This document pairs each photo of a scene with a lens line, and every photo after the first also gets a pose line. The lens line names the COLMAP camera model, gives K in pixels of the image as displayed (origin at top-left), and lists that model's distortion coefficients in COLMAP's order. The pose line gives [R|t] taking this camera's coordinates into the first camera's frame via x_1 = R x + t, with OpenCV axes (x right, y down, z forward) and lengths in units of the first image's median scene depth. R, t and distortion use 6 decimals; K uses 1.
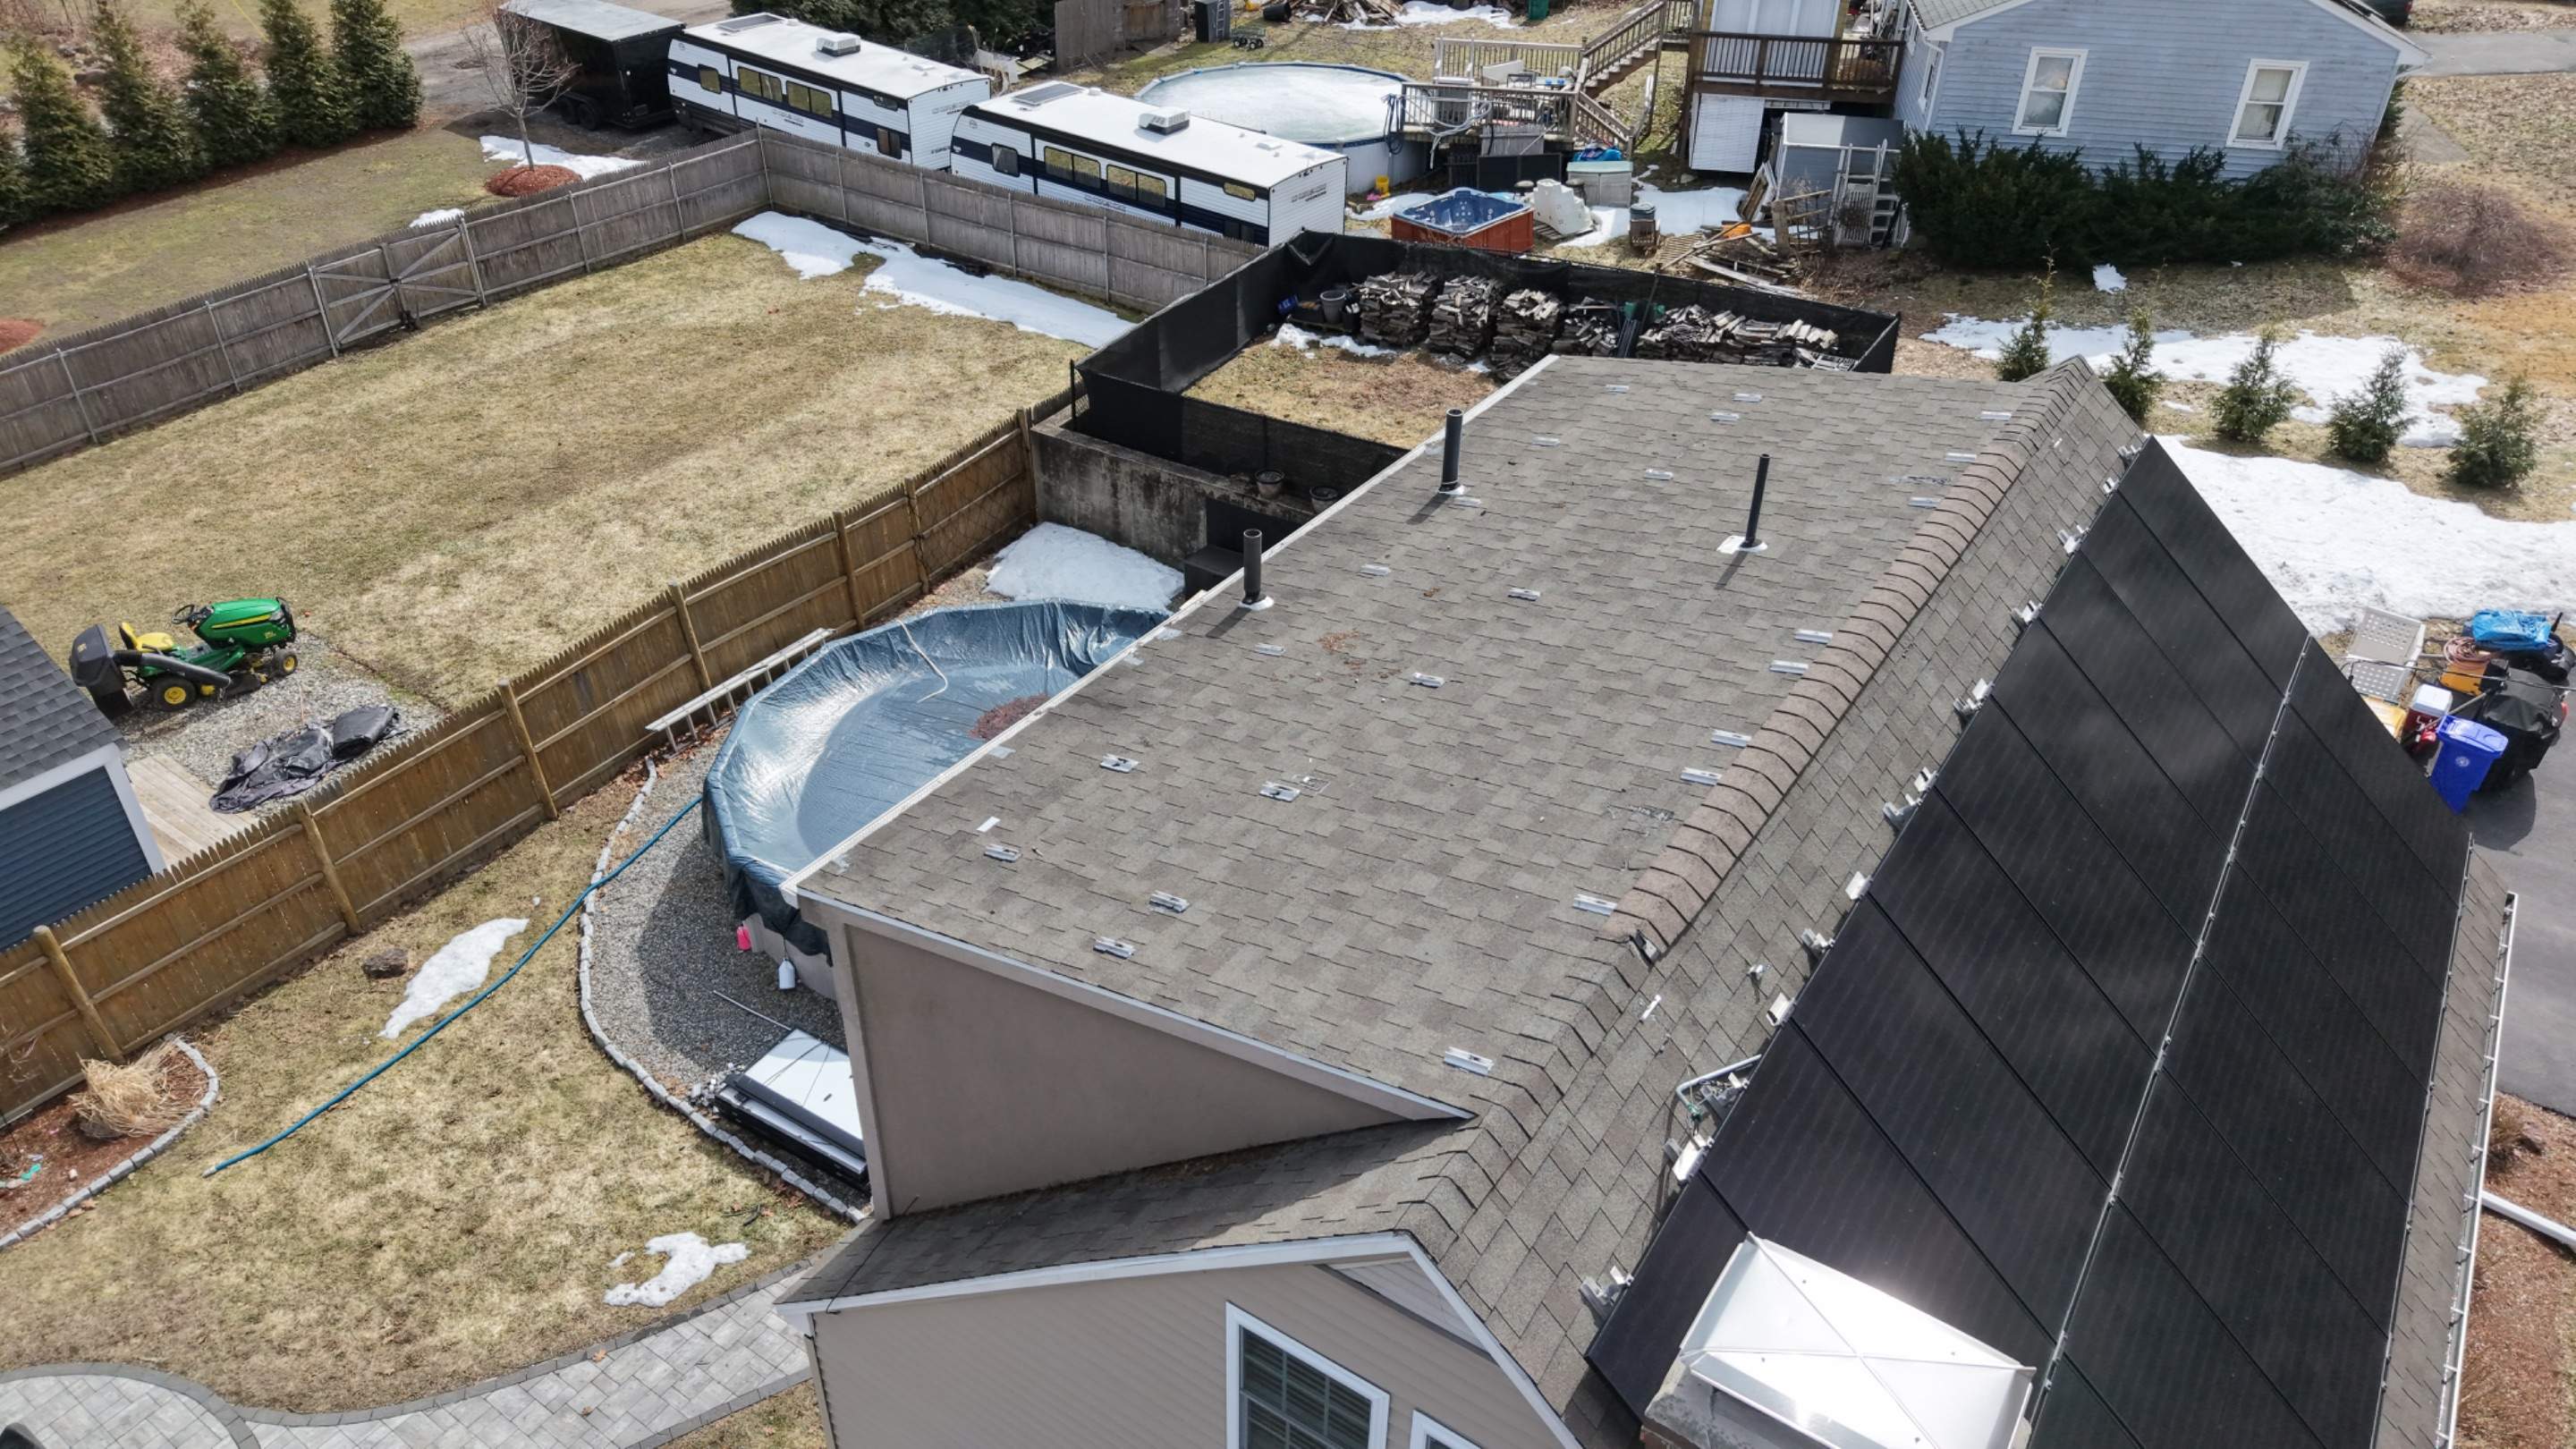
lens RADIAL K [[1747.8, 0, 1273.4], [0, 1747.8, 723.6], [0, 0, 1]] dist [0.030471, -0.023659]
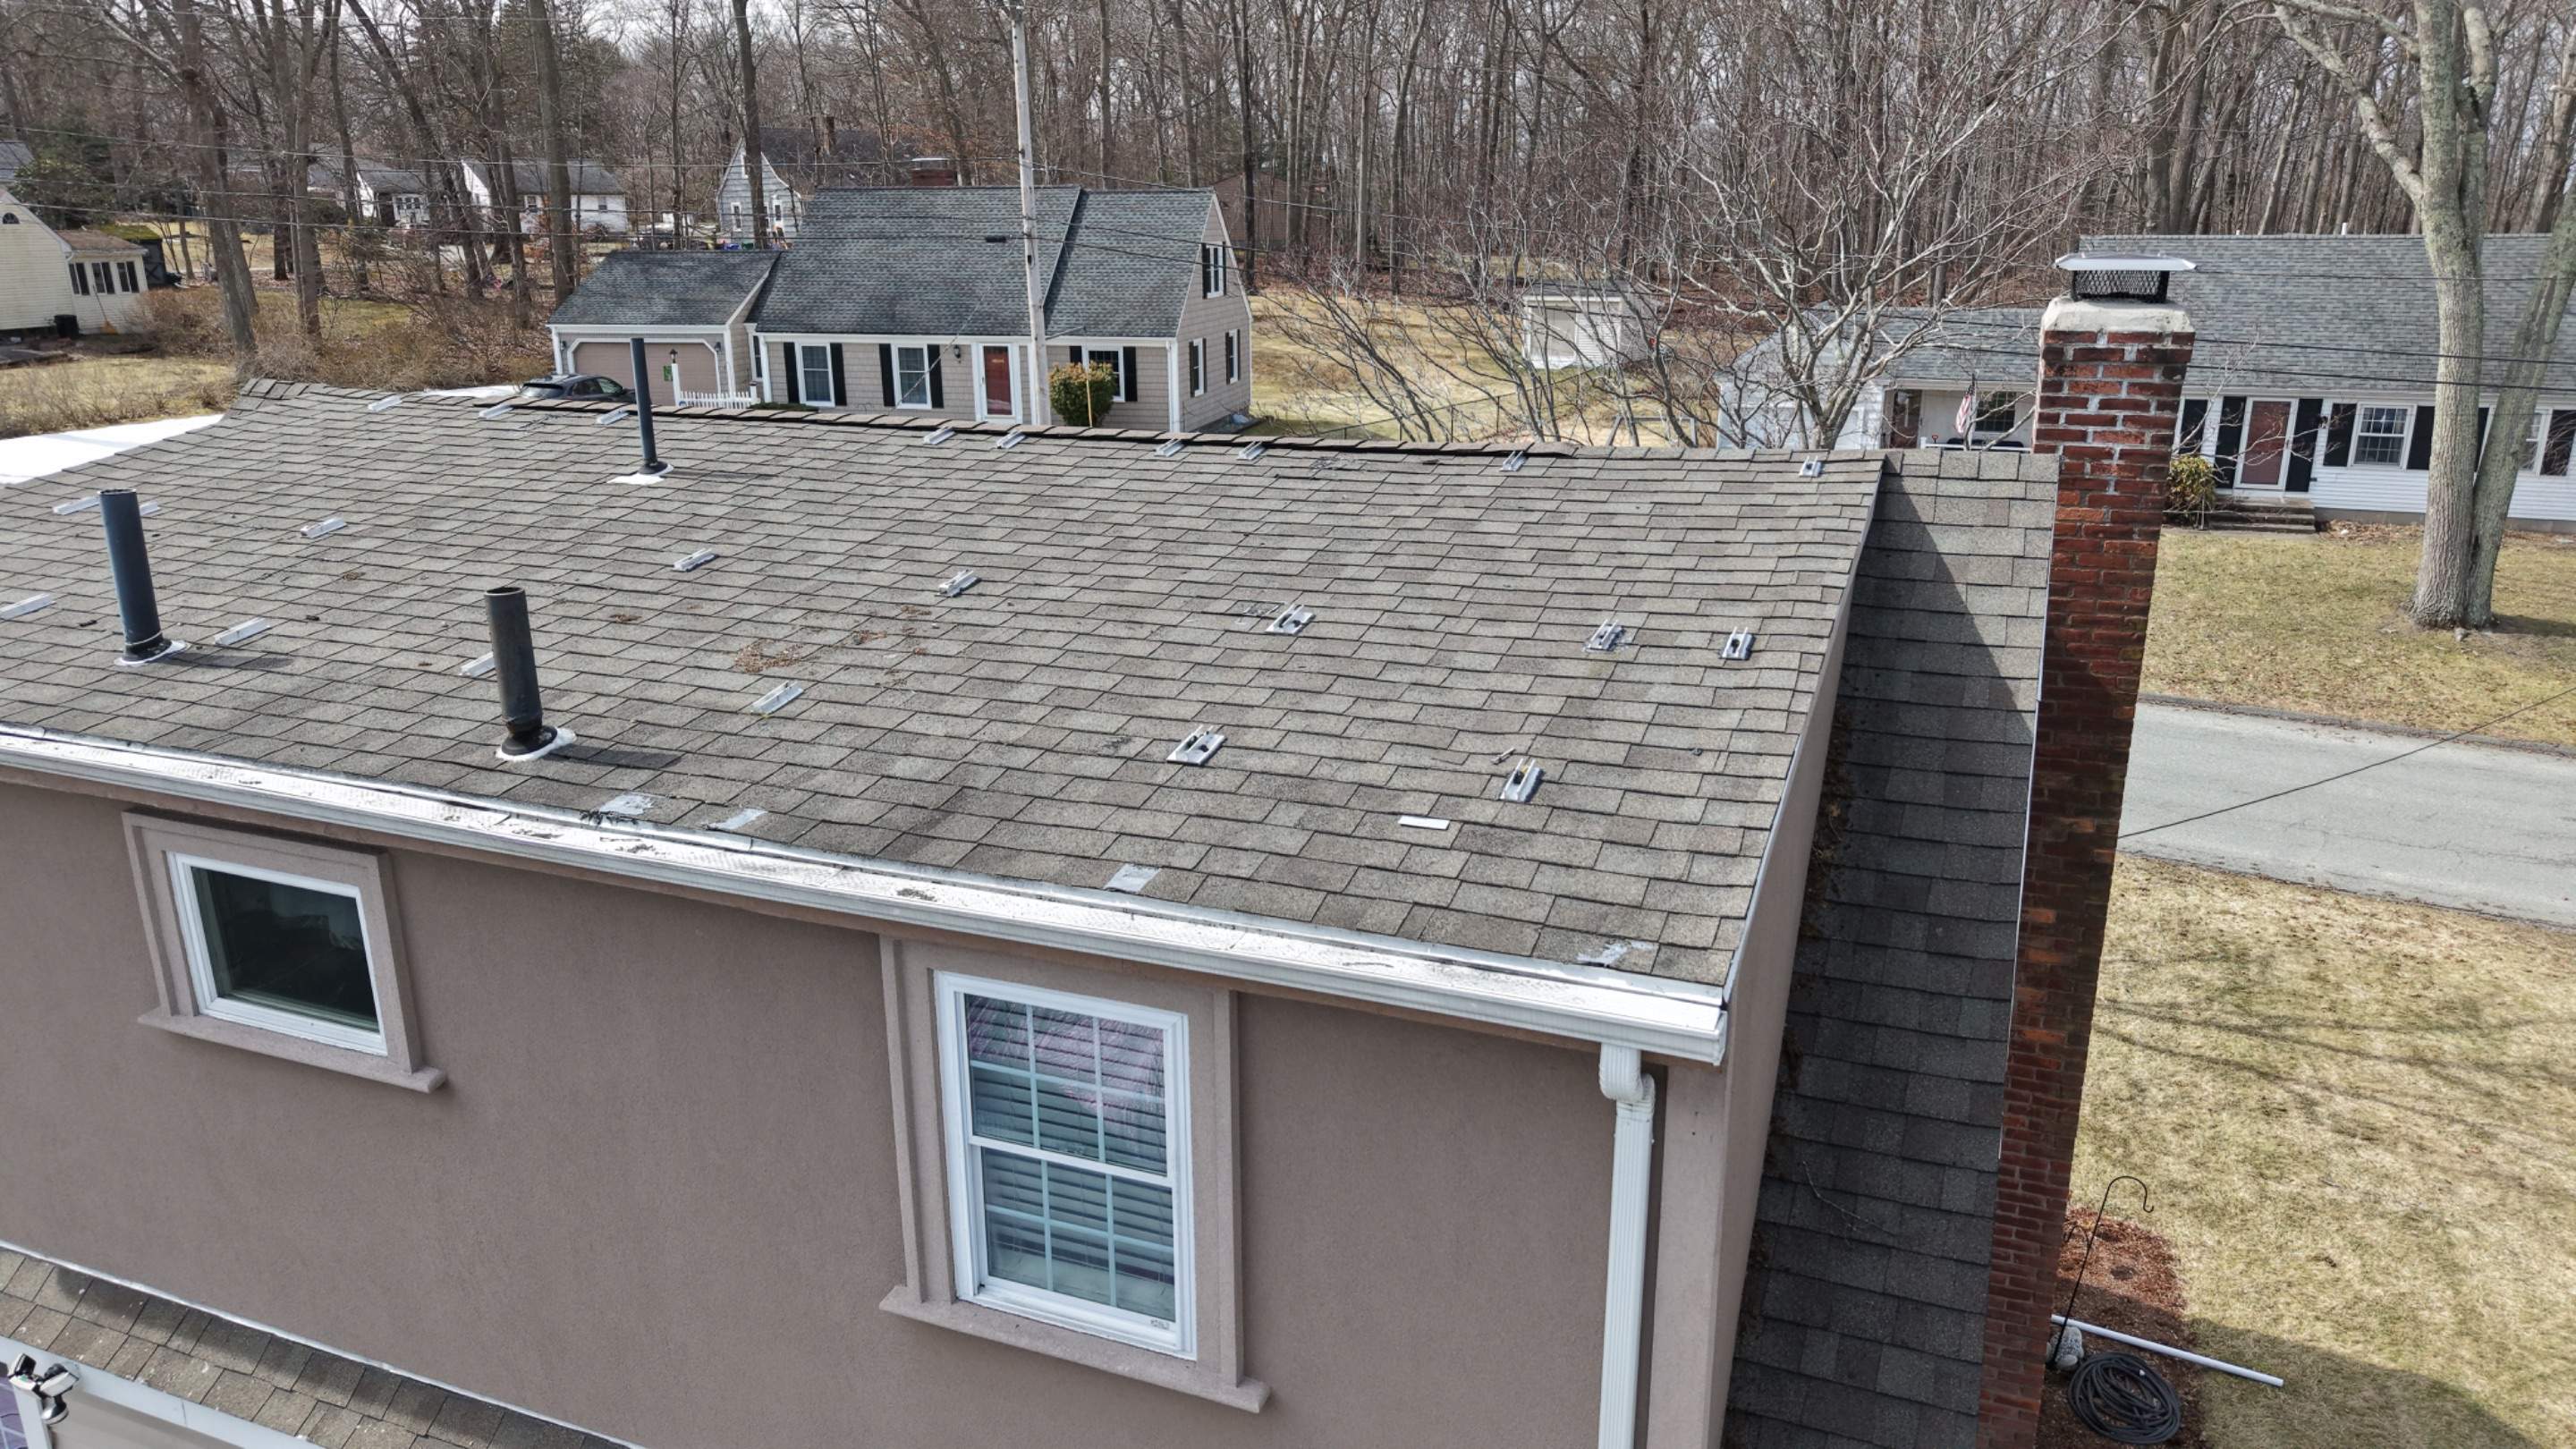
lens RADIAL K [[1747.8, 0, 1282.1], [0, 1747.8, 721.0], [0, 0, 1]] dist [0.030471, -0.023659]
pose [[-0.200301, -0.280920, 0.938597, -0.222424], [0.544837, 0.764275, 0.345017, -0.056879], [-0.814268, 0.580490, -0.000030, 0.367389]]
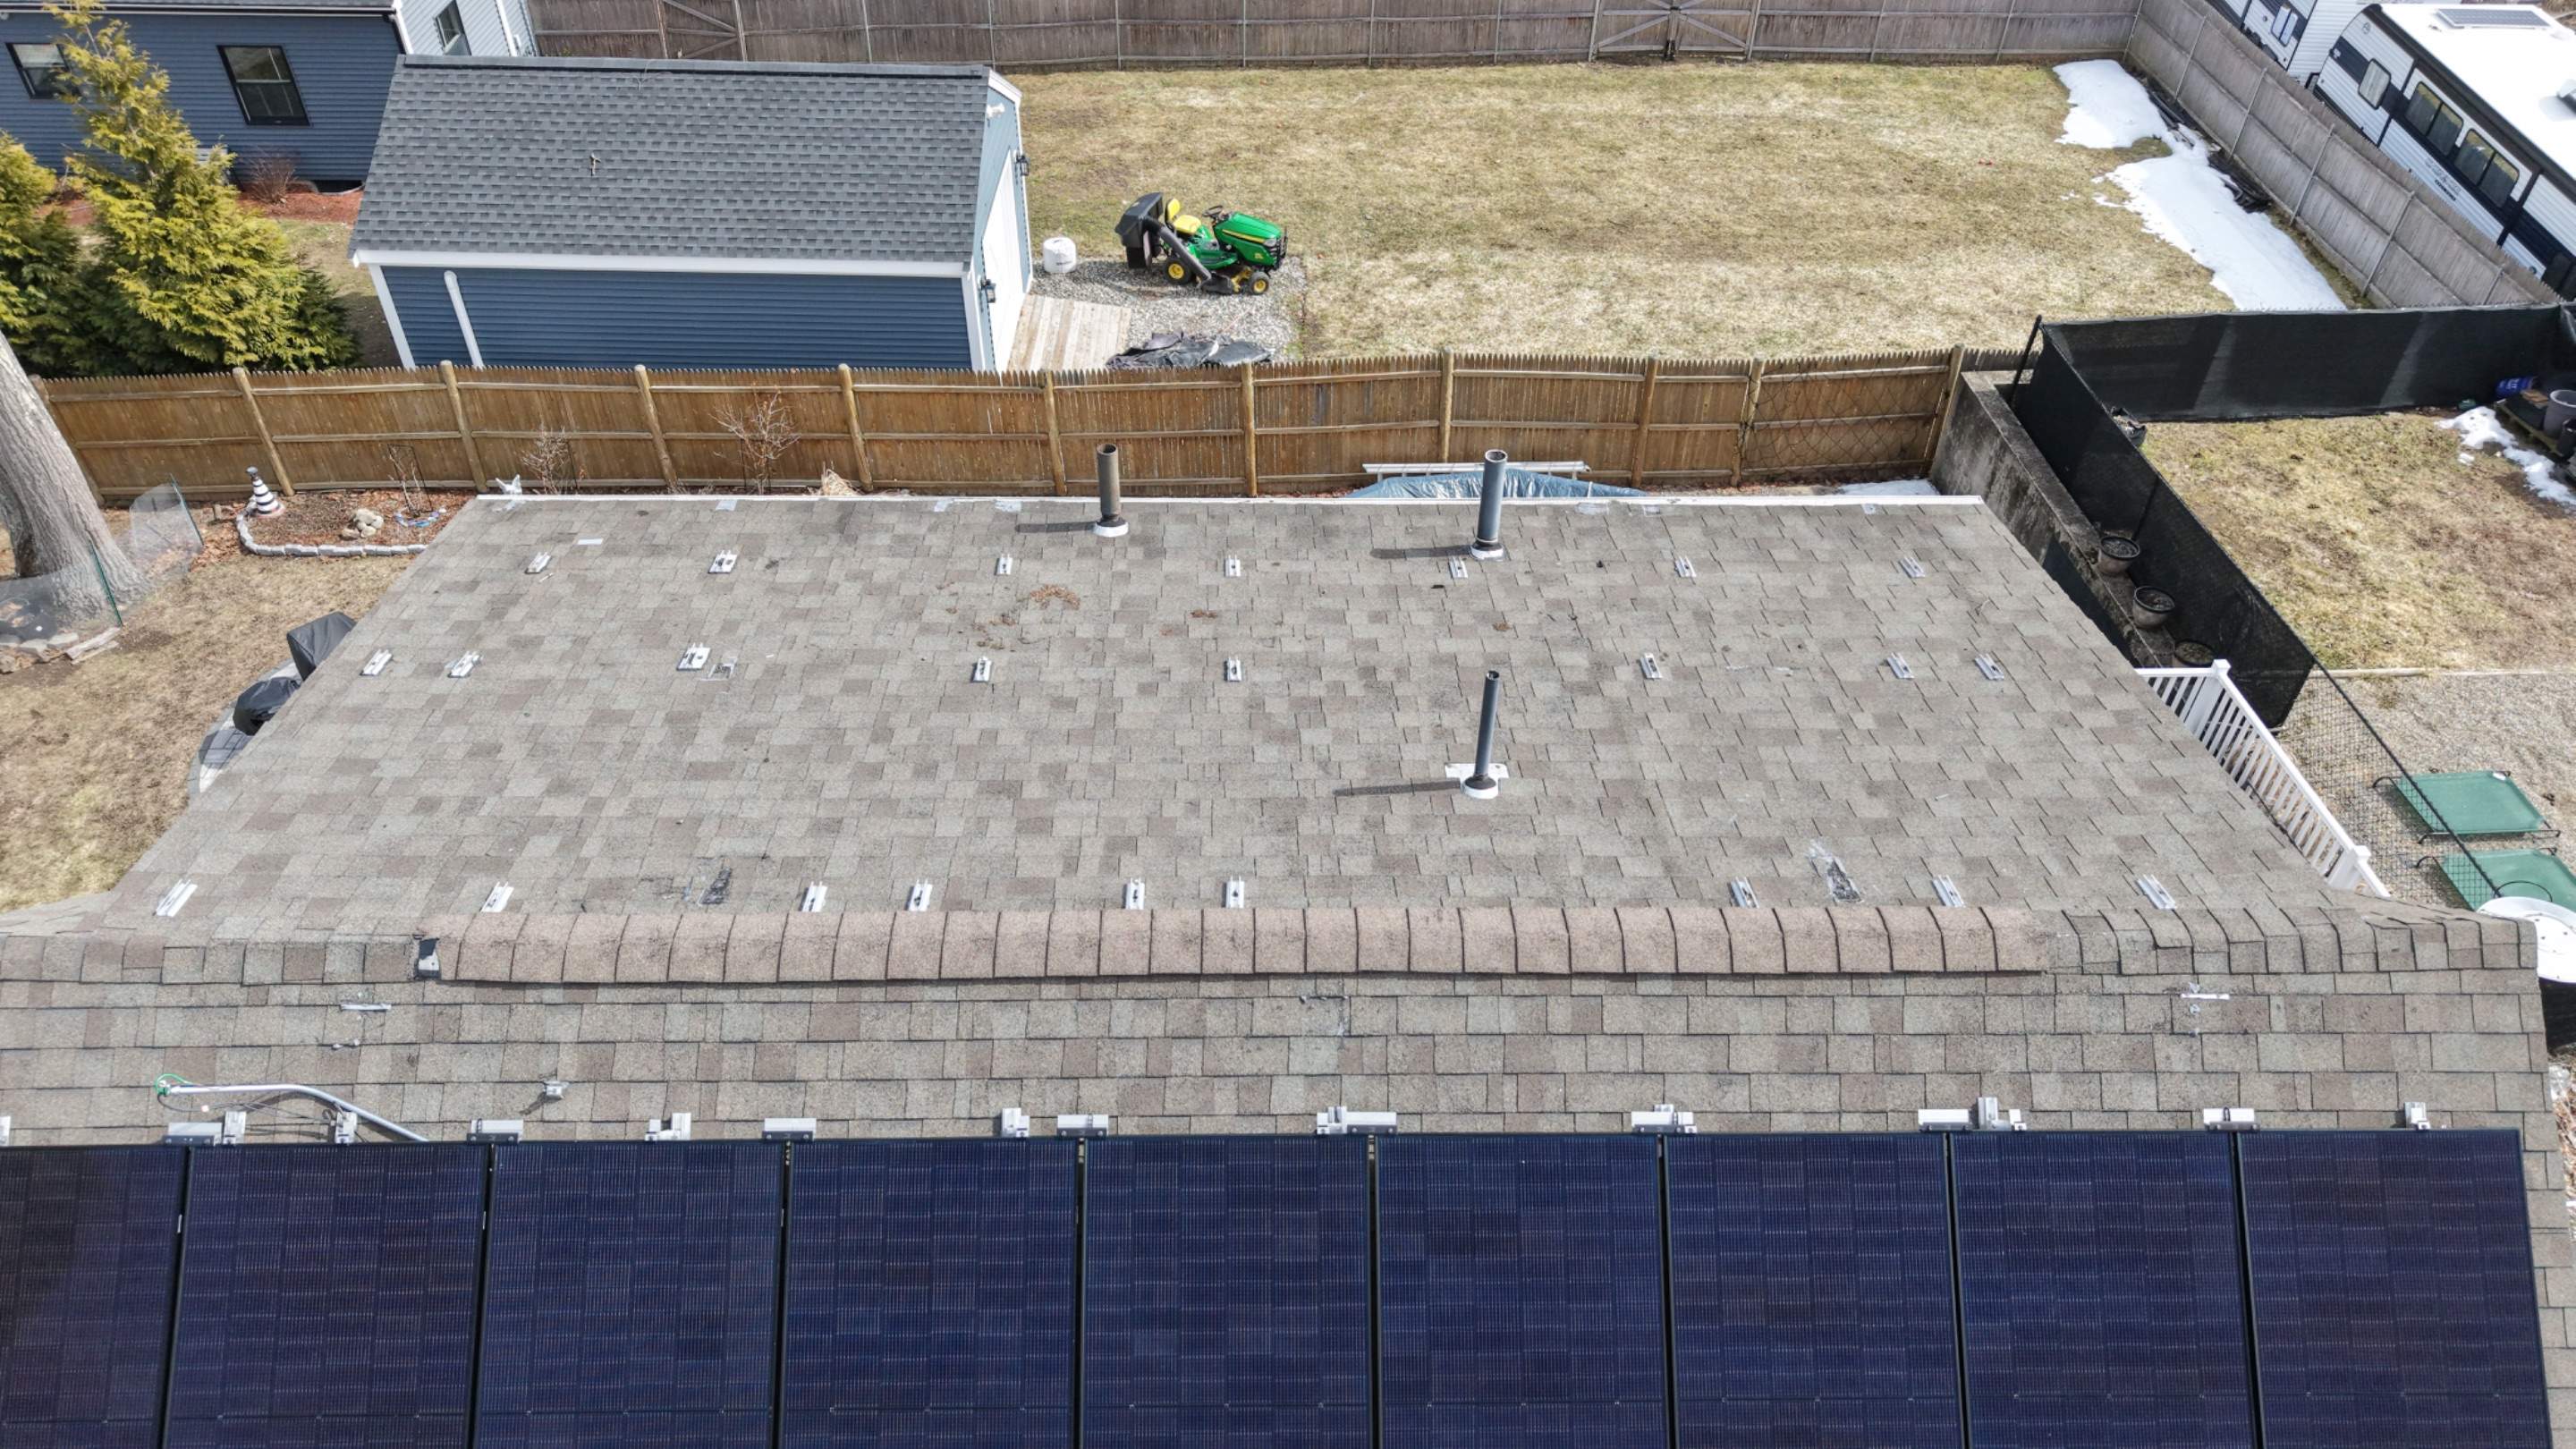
lens RADIAL K [[1747.8, 0, 1291.8], [0, 1747.8, 727.1], [0, 0, 1]] dist [0.030471, -0.023659]
pose [[0.580584, 0.535828, -0.613035, 0.279399], [-0.462467, 0.836705, 0.293342, -0.125615], [0.670110, 0.113198, 0.733580, 0.191306]]
